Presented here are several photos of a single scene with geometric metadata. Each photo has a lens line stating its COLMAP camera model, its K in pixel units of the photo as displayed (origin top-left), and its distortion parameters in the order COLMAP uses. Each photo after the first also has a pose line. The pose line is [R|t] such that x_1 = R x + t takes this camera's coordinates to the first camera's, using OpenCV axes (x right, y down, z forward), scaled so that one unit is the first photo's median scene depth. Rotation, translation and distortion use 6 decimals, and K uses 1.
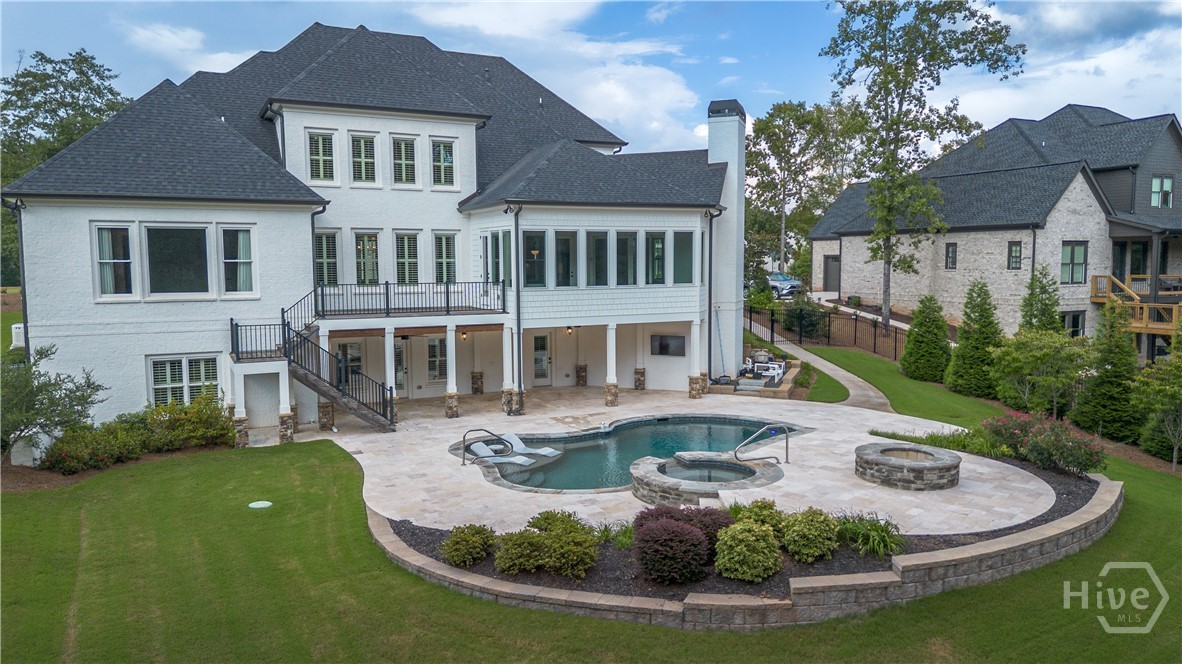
lens RADIAL K [[832.2, 0, 592.3], [0, 832.2, 334.3], [0, 0, 1]] dist [0.084775, -0.095897]
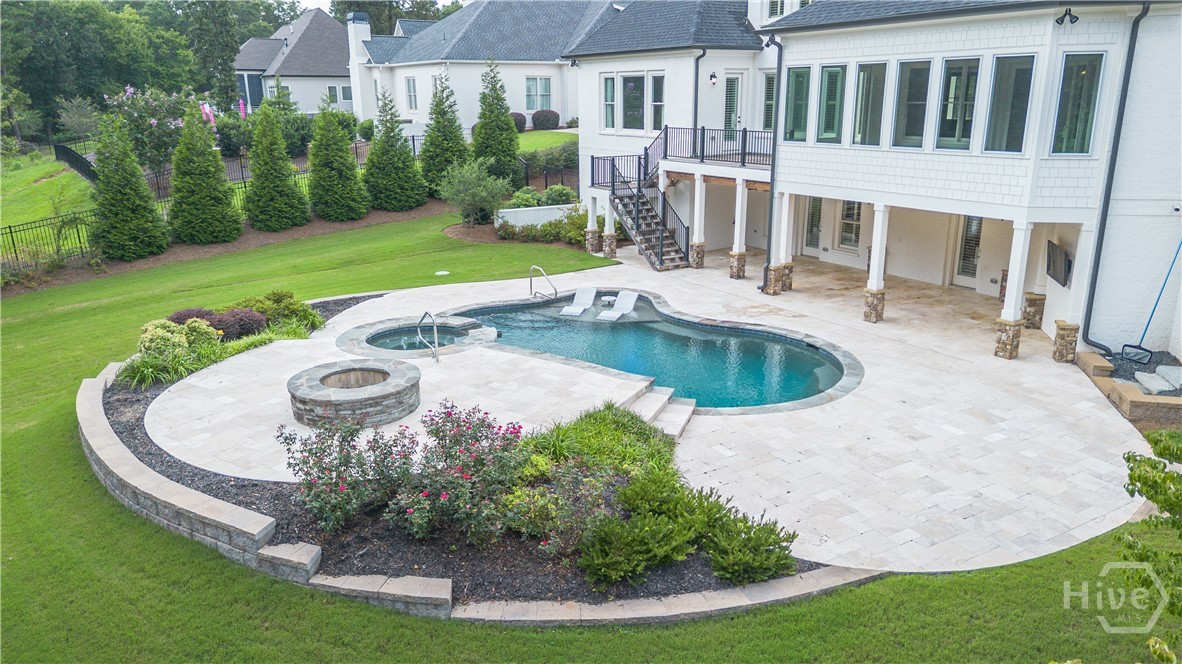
lens RADIAL K [[832.2, 0, 592.3], [0, 832.2, 334.3], [0, 0, 1]] dist [0.084775, -0.095897]
pose [[0.098261, 0.280063, -0.954940, 0.707702], [-0.082334, 0.958581, 0.272659, -0.080483], [0.991749, 0.051832, 0.117250, 0.705083]]
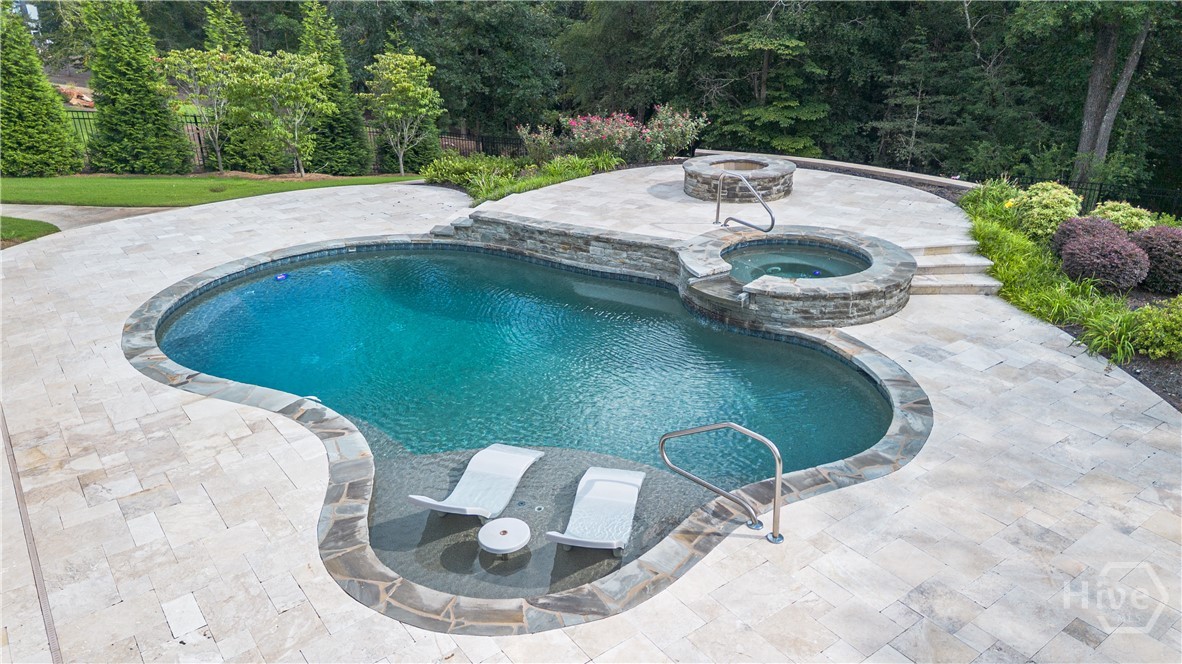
lens RADIAL K [[832.2, 0, 592.3], [0, 832.2, 334.3], [0, 0, 1]] dist [0.084775, -0.095897]
pose [[-0.185055, -0.376737, 0.907647, -0.303777], [0.094091, 0.912564, 0.397962, -0.040972], [-0.978213, 0.159046, -0.133427, 0.815624]]
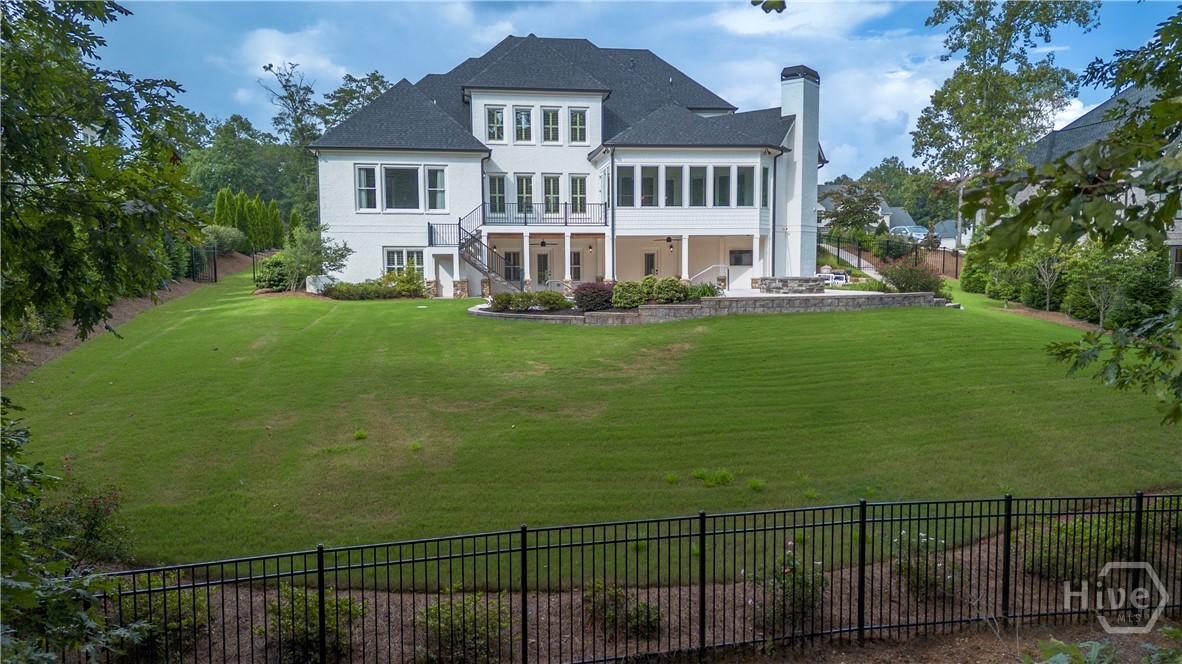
lens RADIAL K [[832.2, 0, 592.3], [0, 832.2, 334.3], [0, 0, 1]] dist [0.084775, -0.095897]
pose [[0.949913, 0.024186, -0.311576, 0.316472], [-0.026726, 0.999635, -0.003884, 0.164062], [0.311368, 0.012016, 0.950213, -0.356336]]
